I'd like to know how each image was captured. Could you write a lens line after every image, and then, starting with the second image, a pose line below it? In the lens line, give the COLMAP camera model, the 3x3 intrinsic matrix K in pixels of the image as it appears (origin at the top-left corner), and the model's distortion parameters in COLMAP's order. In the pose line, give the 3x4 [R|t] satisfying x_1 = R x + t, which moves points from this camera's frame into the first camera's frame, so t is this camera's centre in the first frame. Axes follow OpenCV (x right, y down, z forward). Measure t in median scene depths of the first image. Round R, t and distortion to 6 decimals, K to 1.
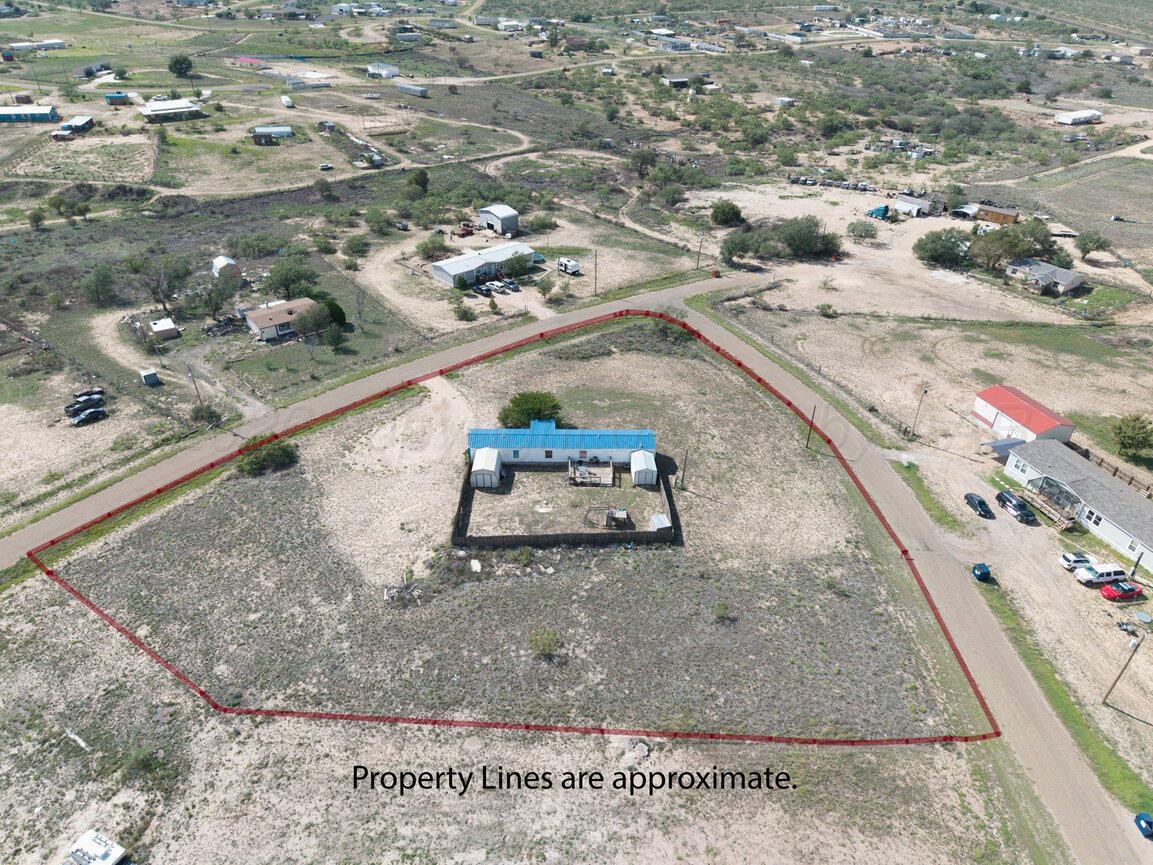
lens RADIAL K [[764.8, 0, 574.2], [0, 764.8, 432.3], [0, 0, 1]] dist [0.011124, -0.005058]
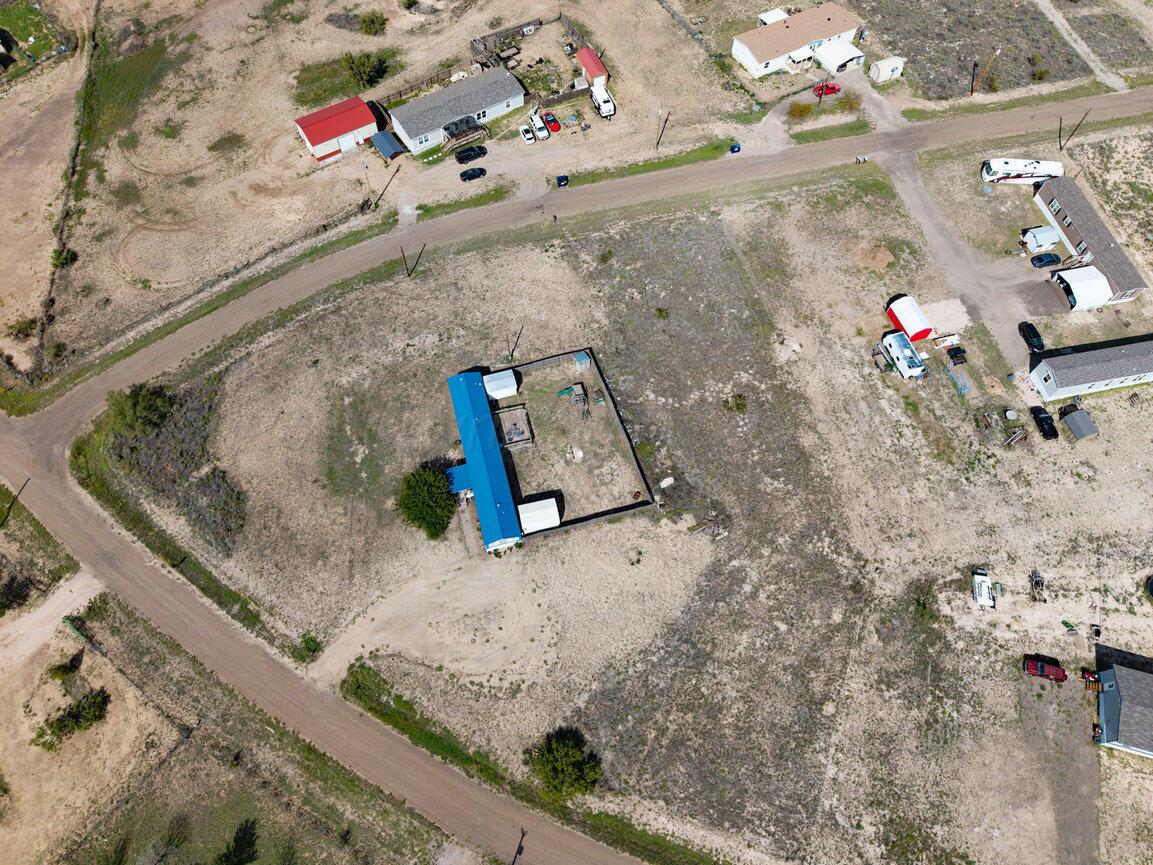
lens RADIAL K [[770.6, 0, 573.8], [0, 770.6, 435.5], [0, 0, 1]] dist [0.020271, -0.017551]
pose [[-0.247222, -0.869630, 0.427346, -0.485666], [0.505703, 0.260407, 0.822467, -0.815091], [-0.826526, 0.419442, 0.375397, 0.563794]]
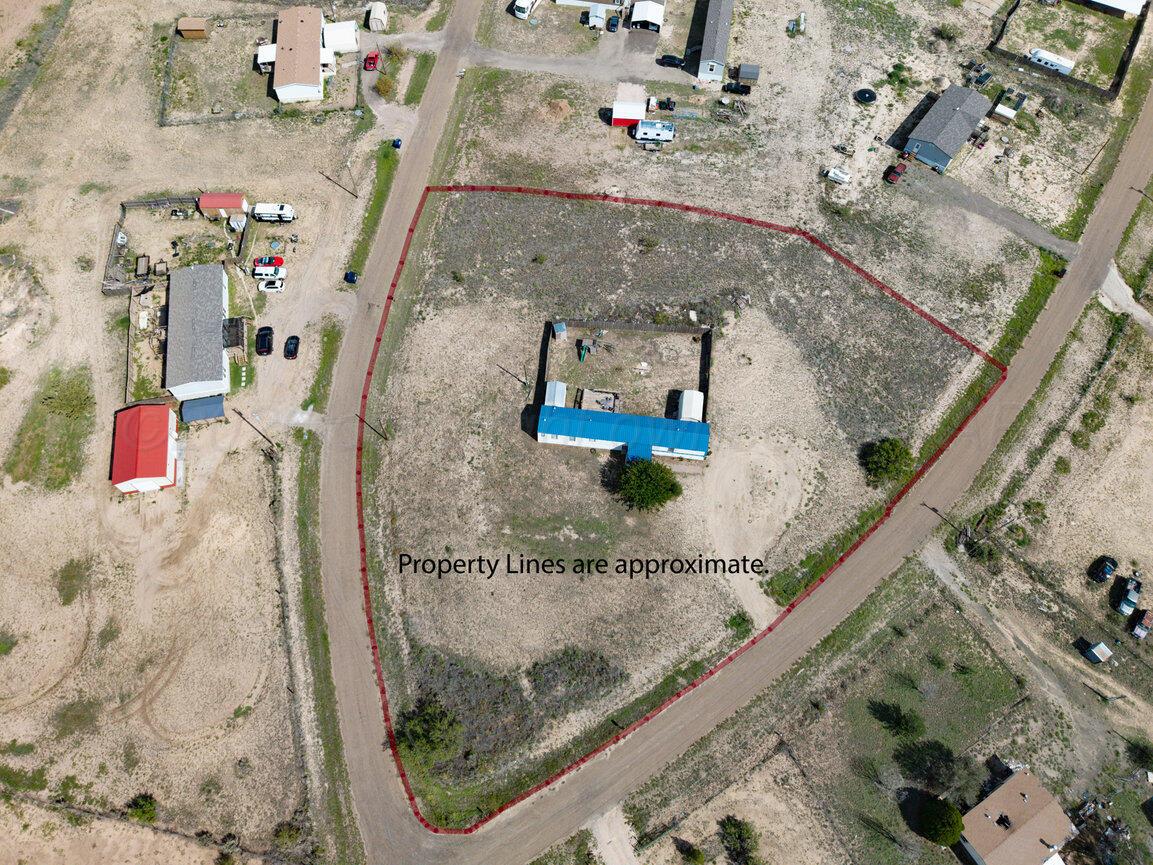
lens RADIAL K [[774.7, 0, 574.5], [0, 774.7, 436.6], [0, 0, 1]] dist [0.013970, -0.007894]
pose [[-0.990840, -0.133384, 0.021112, 0.031154], [0.033963, -0.094813, 0.994916, -1.187566], [-0.130704, 0.986519, 0.098474, 0.988446]]
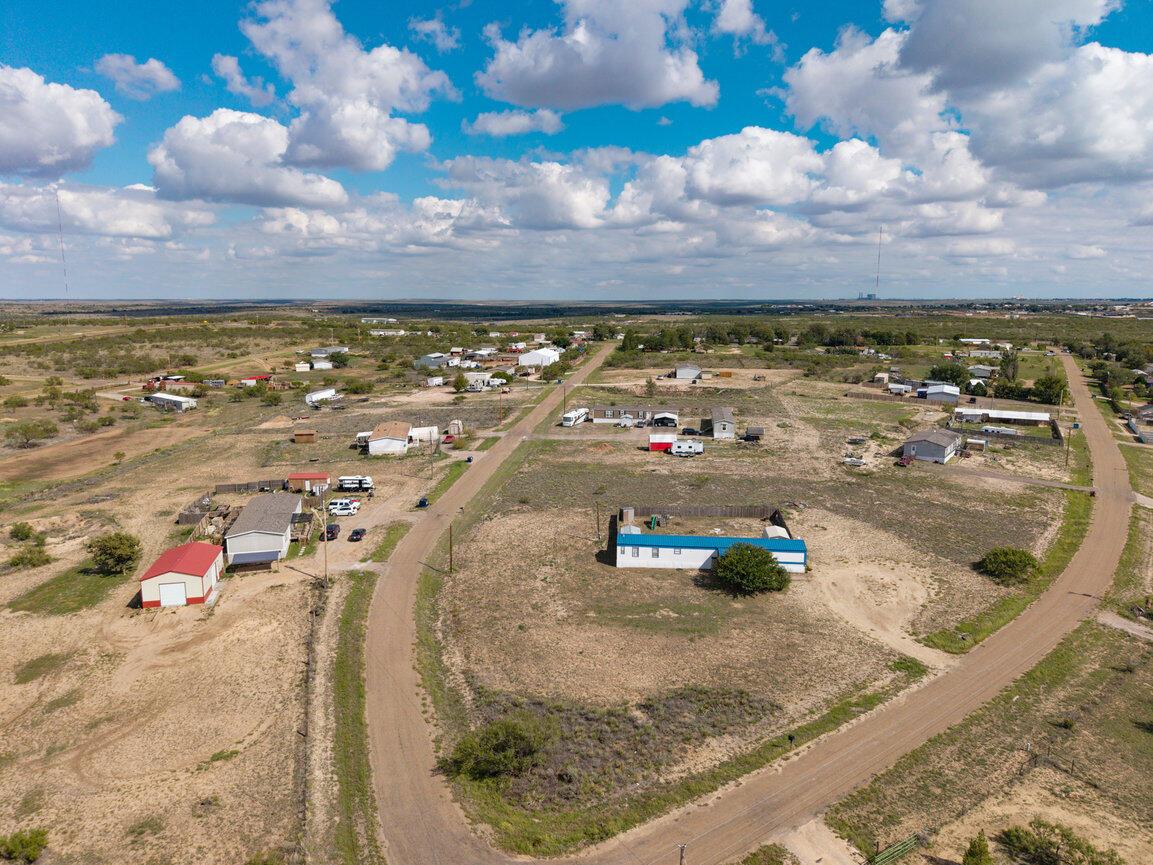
lens RADIAL K [[774.7, 0, 574.5], [0, 774.7, 436.6], [0, 0, 1]] dist [0.013970, -0.007894]
pose [[-0.994700, -0.037289, 0.095817, 0.074450], [0.038568, 0.728549, 0.683907, -0.874857], [-0.095309, 0.683978, -0.723250, 1.806222]]
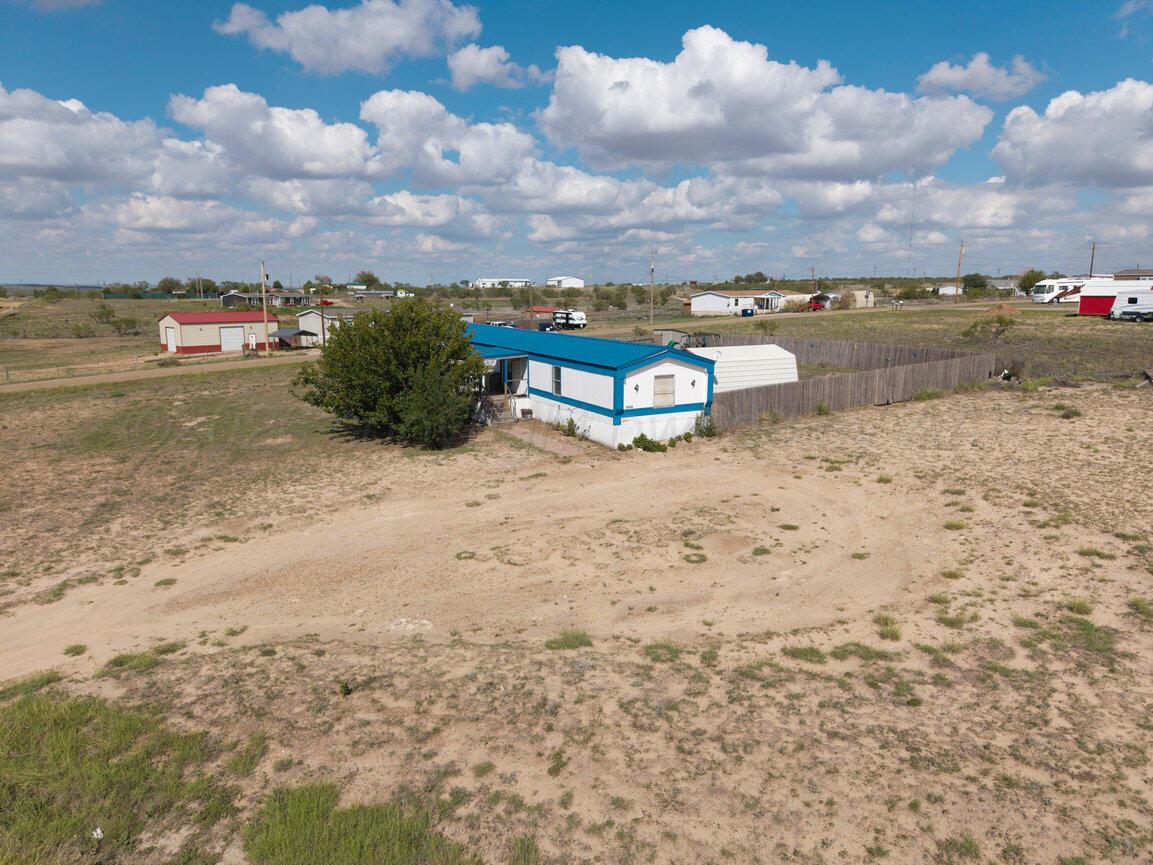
lens RADIAL K [[772.2, 0, 572.1], [0, 772.2, 421.9], [0, 0, 1]] dist [0.026463, -0.028619]
pose [[-0.453003, -0.172500, 0.874661, -0.413173], [0.477129, 0.781855, 0.401311, -0.119271], [-0.753085, 0.599121, -0.271878, 1.210034]]
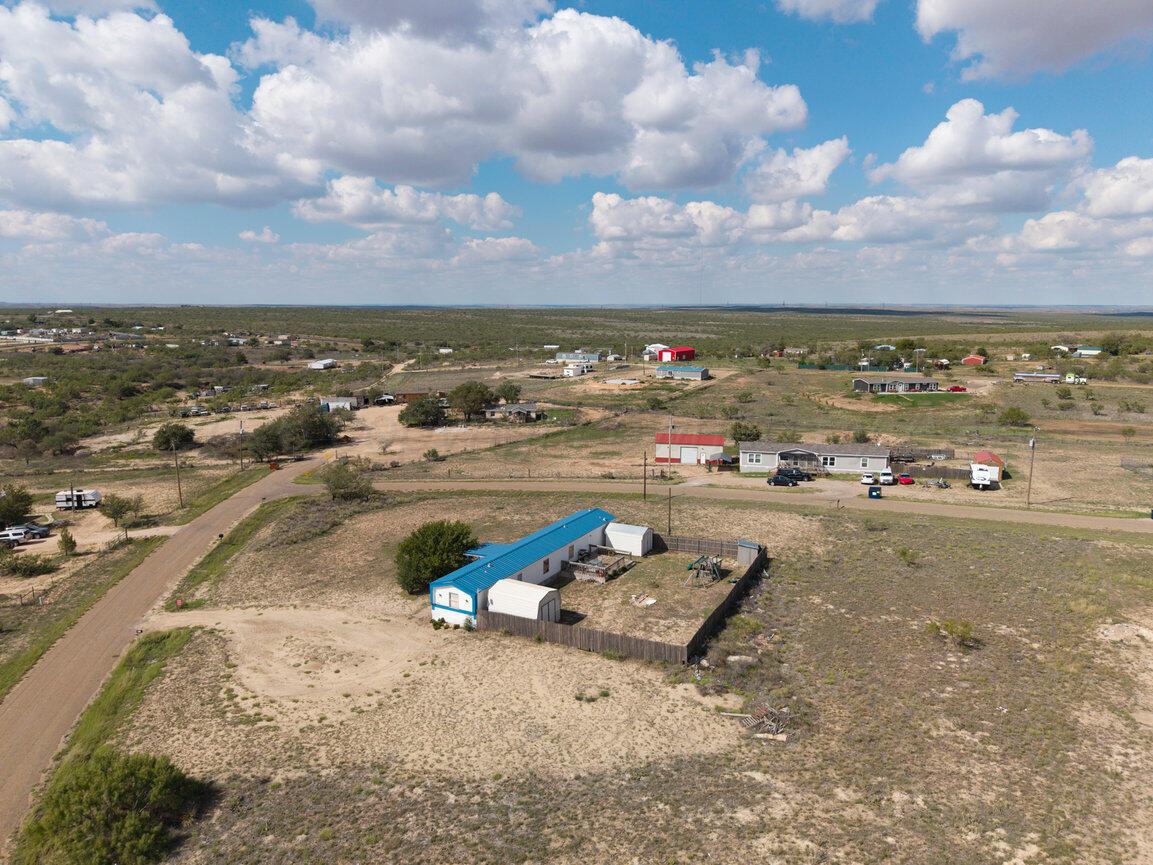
lens RADIAL K [[772.2, 0, 572.1], [0, 772.2, 421.9], [0, 0, 1]] dist [0.026463, -0.028619]
pose [[0.505924, -0.147176, 0.849929, -0.632592], [0.476919, 0.868757, -0.133452, 0.021302], [-0.718741, 0.472864, 0.509716, 0.607624]]
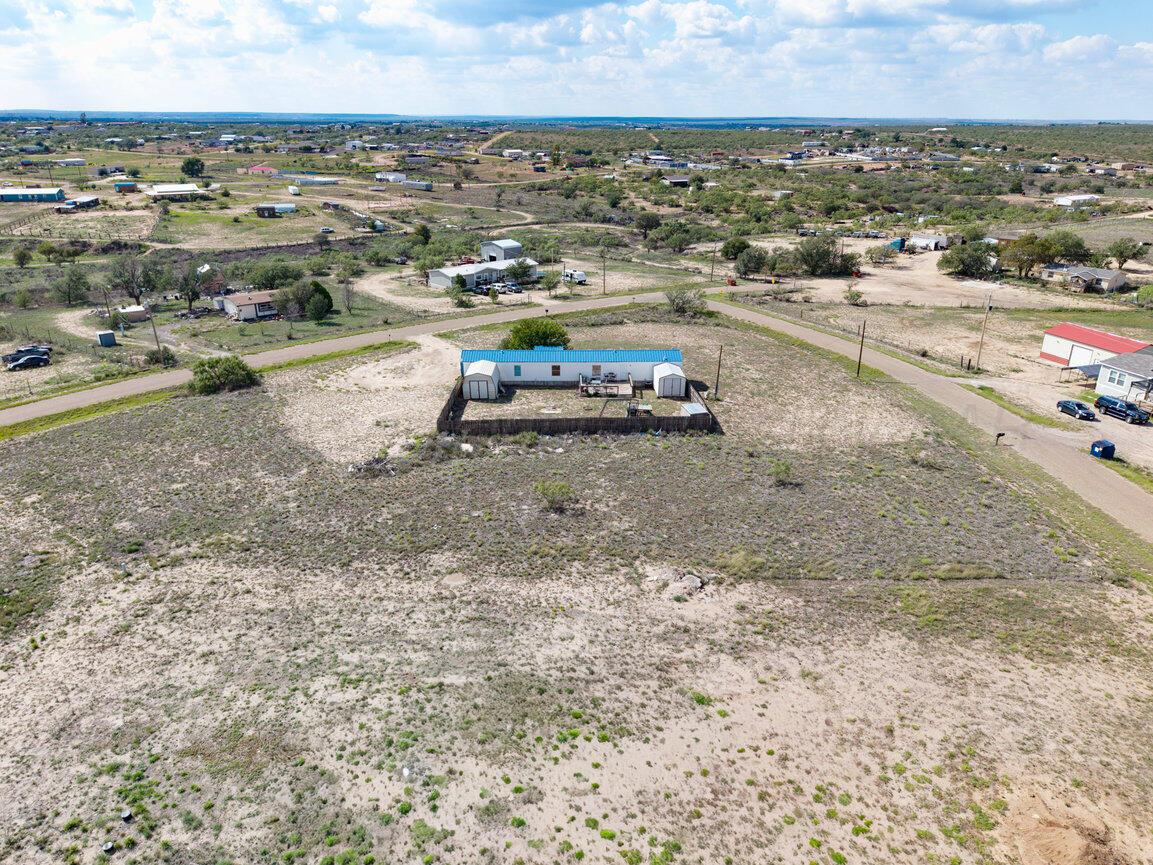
lens RADIAL K [[774.7, 0, 574.5], [0, 774.7, 436.6], [0, 0, 1]] dist [0.013970, -0.007894]
pose [[0.999878, -0.014804, -0.004949, -0.010410], [0.013619, 0.982302, -0.186811, 0.280608], [0.007627, 0.186721, 0.982383, 0.181598]]
